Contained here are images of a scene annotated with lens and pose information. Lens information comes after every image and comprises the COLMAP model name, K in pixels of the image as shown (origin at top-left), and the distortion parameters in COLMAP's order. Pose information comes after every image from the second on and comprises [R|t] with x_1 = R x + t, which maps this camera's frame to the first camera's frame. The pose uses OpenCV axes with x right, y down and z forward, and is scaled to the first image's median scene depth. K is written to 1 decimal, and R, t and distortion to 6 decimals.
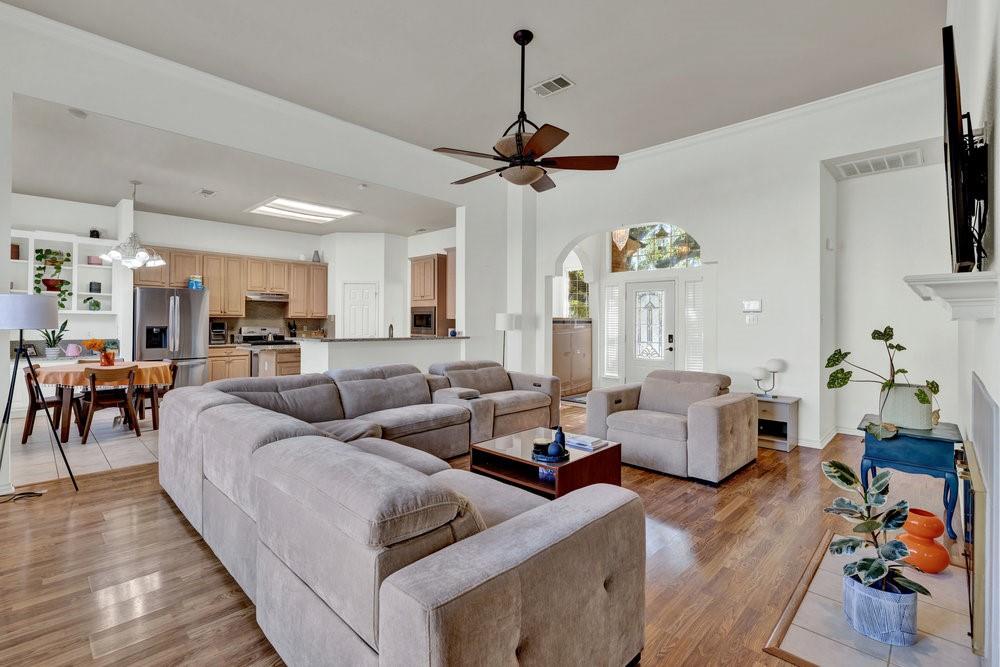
lens RADIAL K [[440.9, 0, 500.5], [0, 440.9, 329.6], [0, 0, 1]] dist [0.001995, 0.001182]
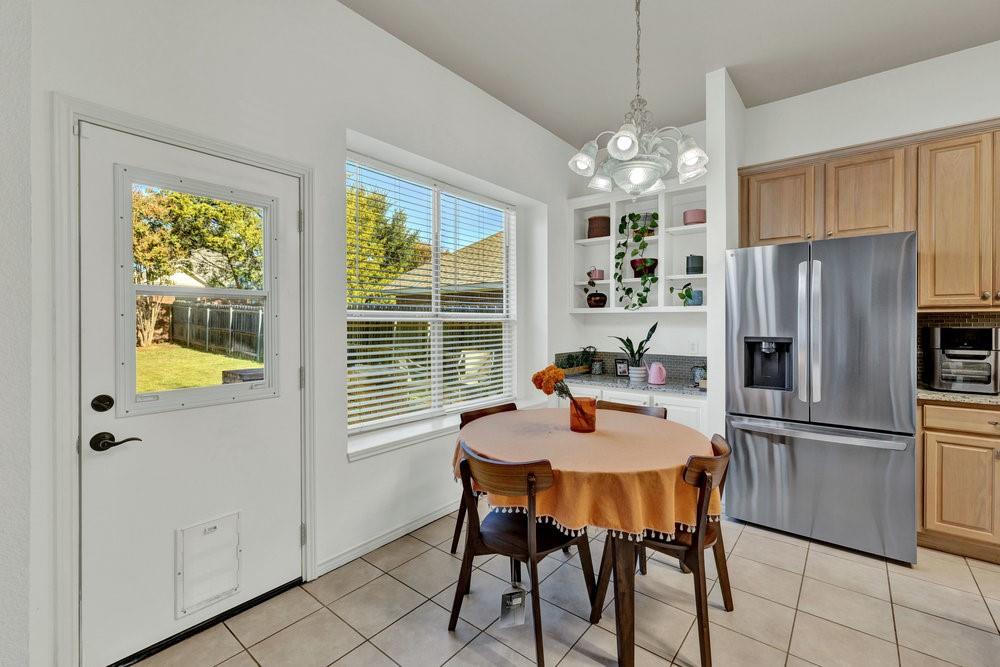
lens RADIAL K [[432.8, 0, 485.2], [0, 432.8, 320.0], [0, 0, 1]] dist [0.004231, 0.000313]
pose [[0.094215, -0.008942, -0.995512, -0.402421], [0.006813, 0.999942, -0.008337, -0.021924], [0.995529, -0.005997, 0.094270, 0.707403]]
